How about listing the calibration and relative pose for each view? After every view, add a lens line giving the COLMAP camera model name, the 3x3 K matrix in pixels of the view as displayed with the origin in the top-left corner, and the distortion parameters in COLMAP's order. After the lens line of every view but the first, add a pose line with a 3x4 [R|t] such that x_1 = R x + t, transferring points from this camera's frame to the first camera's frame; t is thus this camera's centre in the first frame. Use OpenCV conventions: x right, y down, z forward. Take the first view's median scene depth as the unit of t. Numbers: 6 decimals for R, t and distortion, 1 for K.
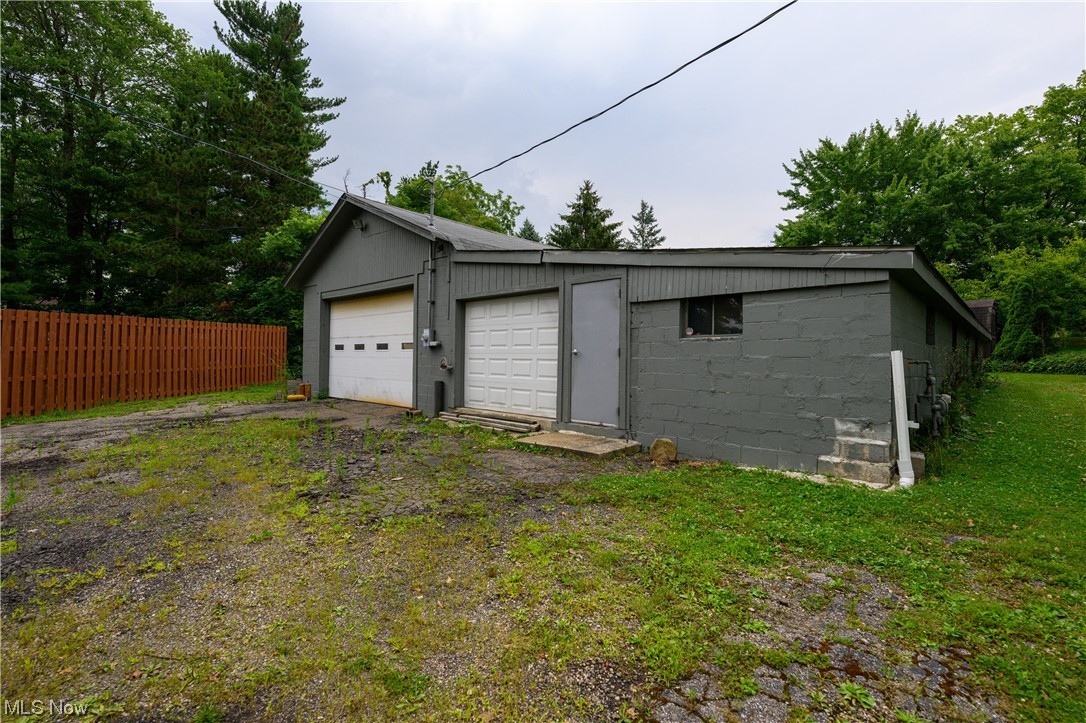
lens RADIAL K [[501.2, 0, 543.0], [0, 501.2, 361.5], [0, 0, 1]] dist [0.000017, 0.000000]
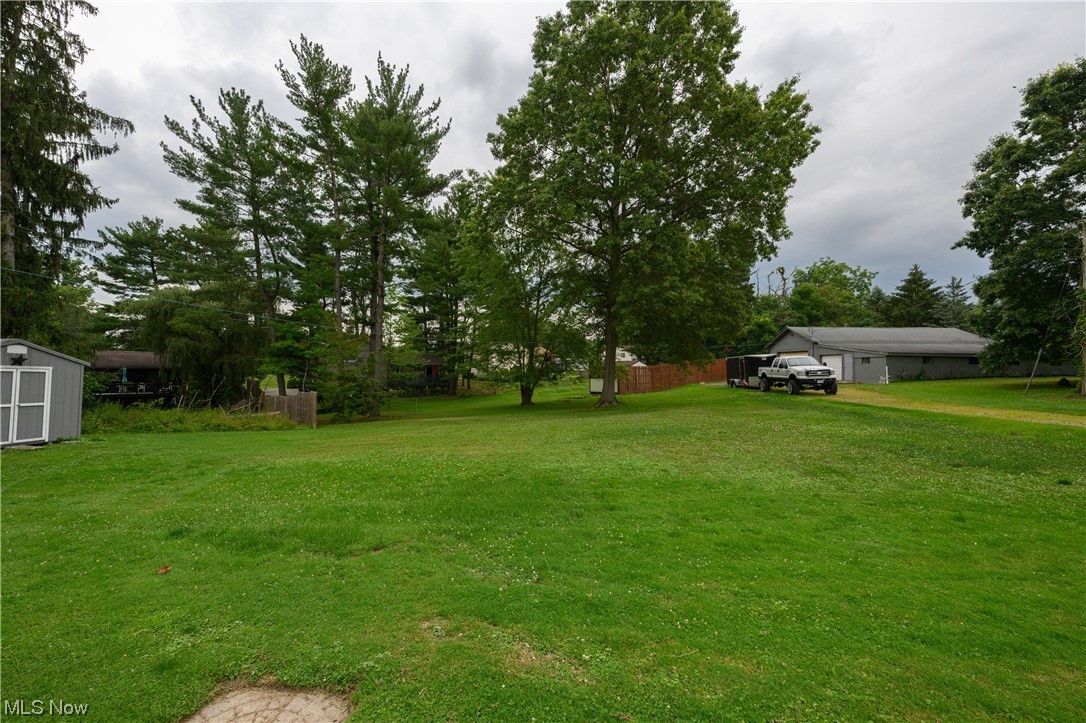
lens RADIAL K [[434.9, 0, 543.0], [0, 434.9, 361.5], [0, 0, 1]] dist [0.000576, 0.000041]
pose [[0.717241, -0.019983, -0.696539, 0.203412], [-0.000539, 0.999573, -0.029231, 0.013466], [0.696825, 0.021341, 0.716923, -0.935141]]
